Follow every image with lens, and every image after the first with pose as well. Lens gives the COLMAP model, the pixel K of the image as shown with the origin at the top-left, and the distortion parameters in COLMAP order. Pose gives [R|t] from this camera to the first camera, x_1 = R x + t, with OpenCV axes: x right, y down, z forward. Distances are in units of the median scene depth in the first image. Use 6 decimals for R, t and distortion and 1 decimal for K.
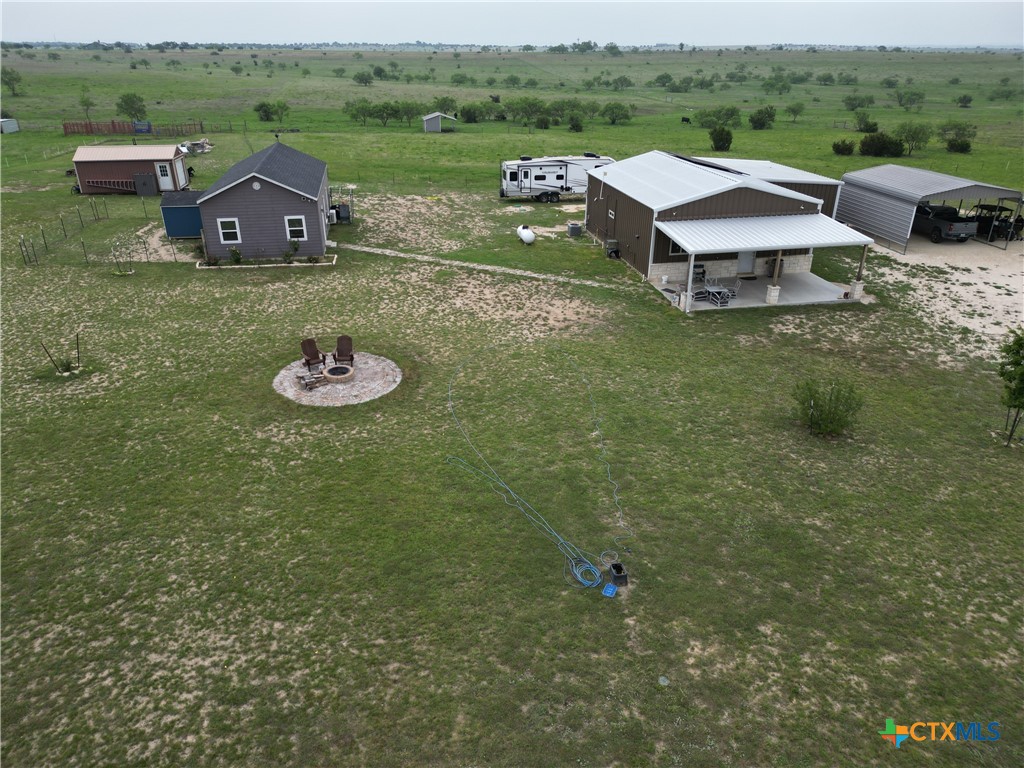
lens RADIAL K [[718.3, 0, 512.0], [0, 718.3, 384.0], [0, 0, 1]] dist [0.059350, -0.045544]
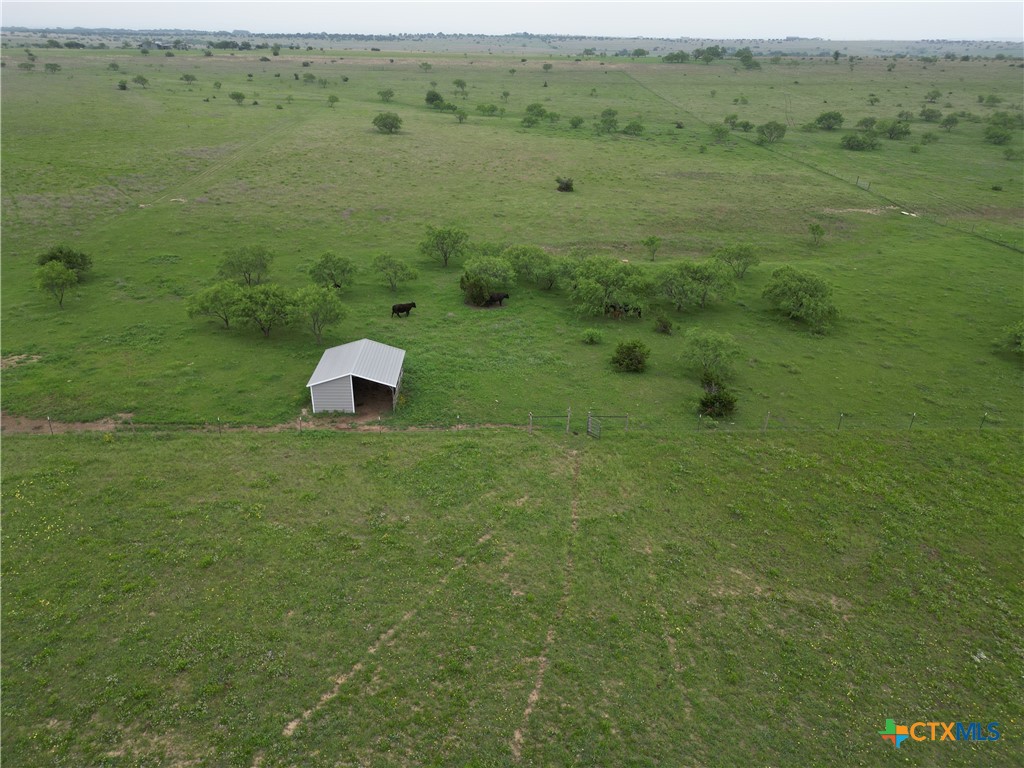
lens RADIAL K [[718.3, 0, 512.0], [0, 718.3, 384.0], [0, 0, 1]] dist [0.059350, -0.045544]
pose [[0.989864, 0.072178, -0.122308, 0.092679], [-0.070355, 0.997338, 0.019166, -1.192849], [0.123366, -0.010367, 0.992307, 2.012731]]
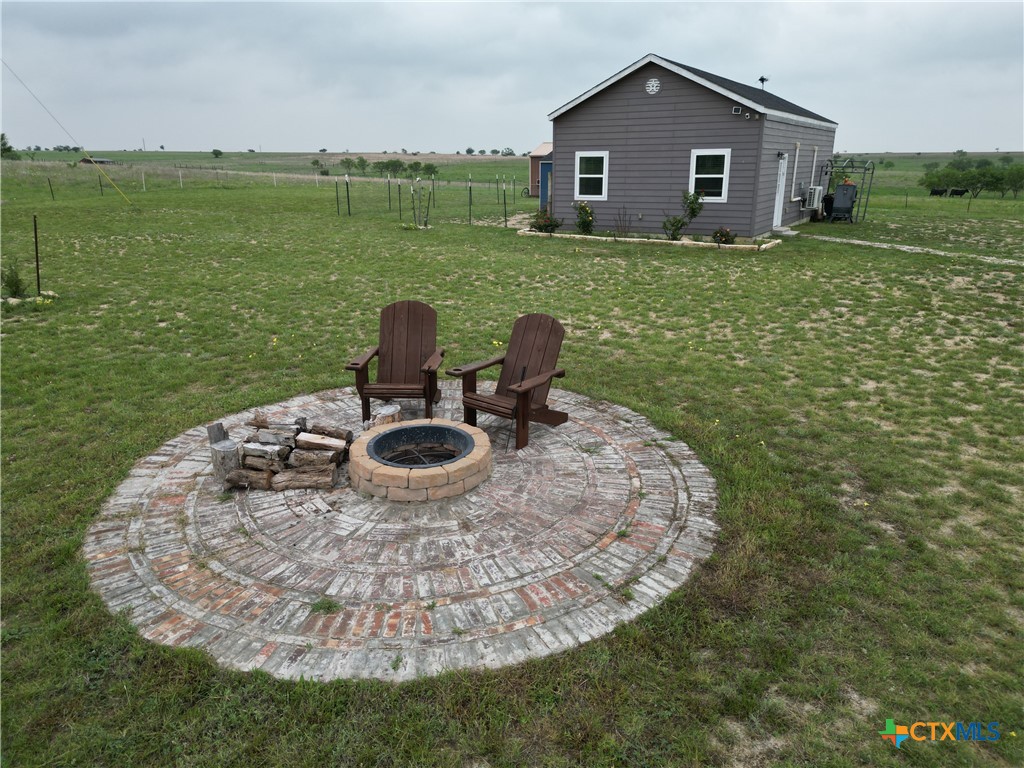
lens RADIAL K [[718.3, 0, 512.0], [0, 718.3, 384.0], [0, 0, 1]] dist [0.059350, -0.045544]
pose [[0.748345, 0.188691, -0.635905, -0.057091], [-0.275307, 0.960566, -0.038960, -0.022361], [0.603478, 0.204225, 0.770783, 0.548784]]
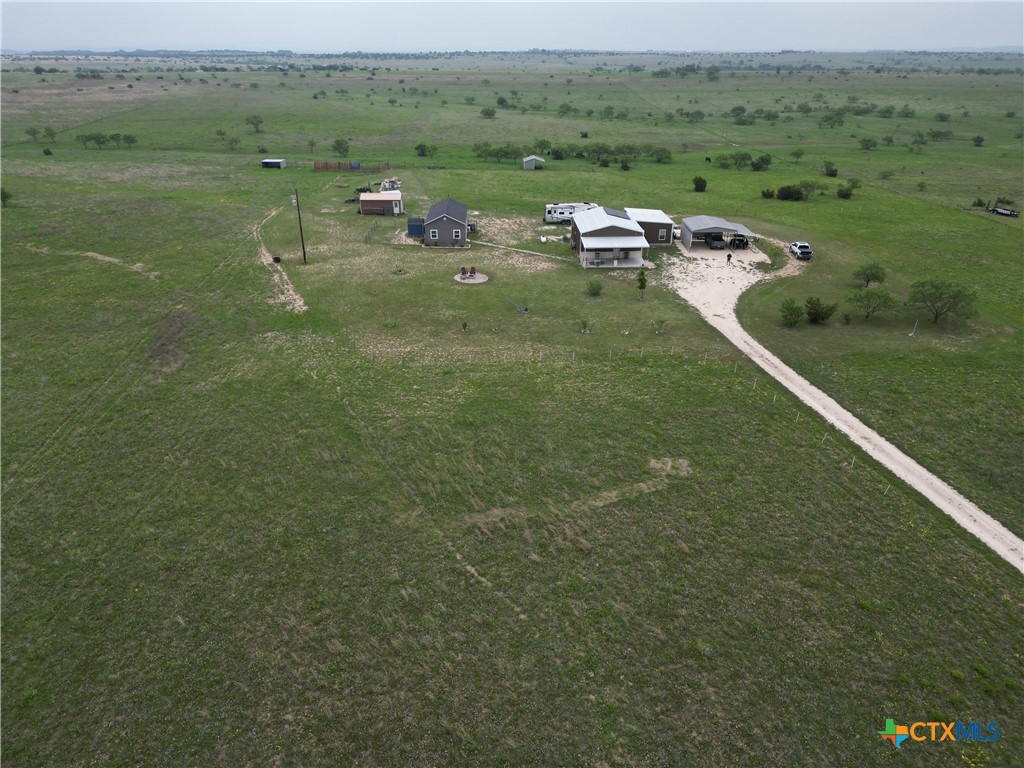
lens RADIAL K [[718.3, 0, 512.0], [0, 718.3, 384.0], [0, 0, 1]] dist [0.059350, -0.045544]
pose [[0.987392, 0.067577, -0.143144, 0.334062], [-0.067474, 0.997705, 0.005576, 0.319040], [0.143193, 0.004153, 0.989686, -1.650636]]
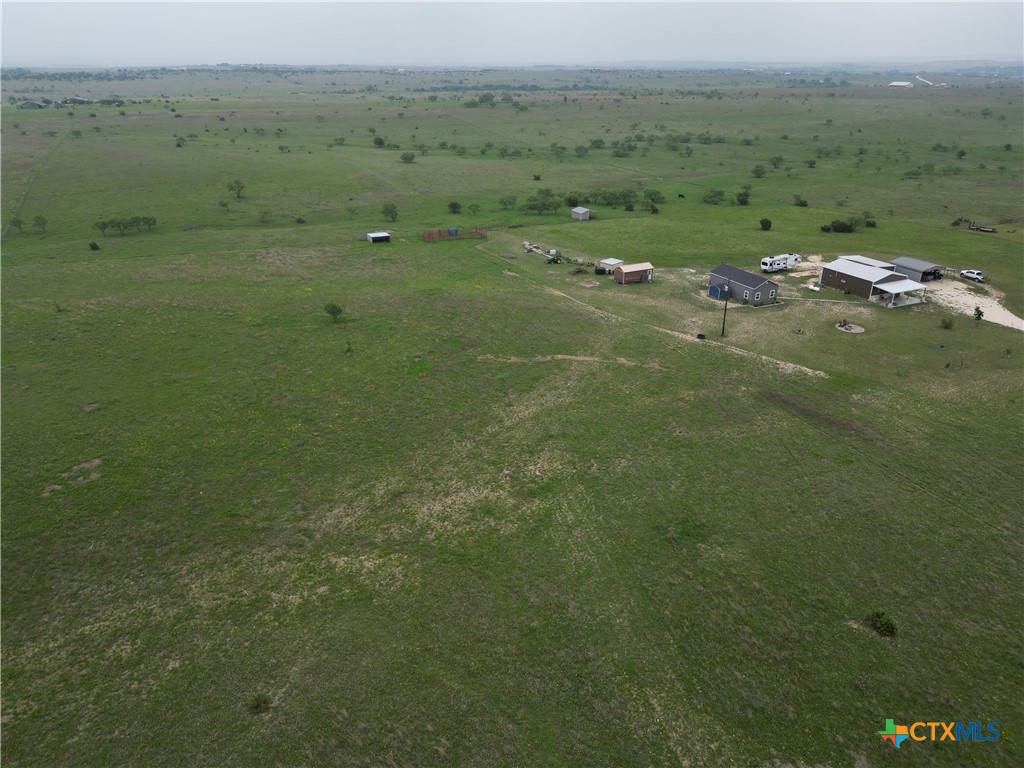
lens RADIAL K [[718.3, 0, 512.0], [0, 718.3, 384.0], [0, 0, 1]] dist [0.059350, -0.045544]
pose [[0.967335, -0.105901, 0.230321, -2.265183], [0.108545, 0.994091, 0.001198, 0.070146], [-0.229086, 0.023842, 0.973114, -1.989148]]
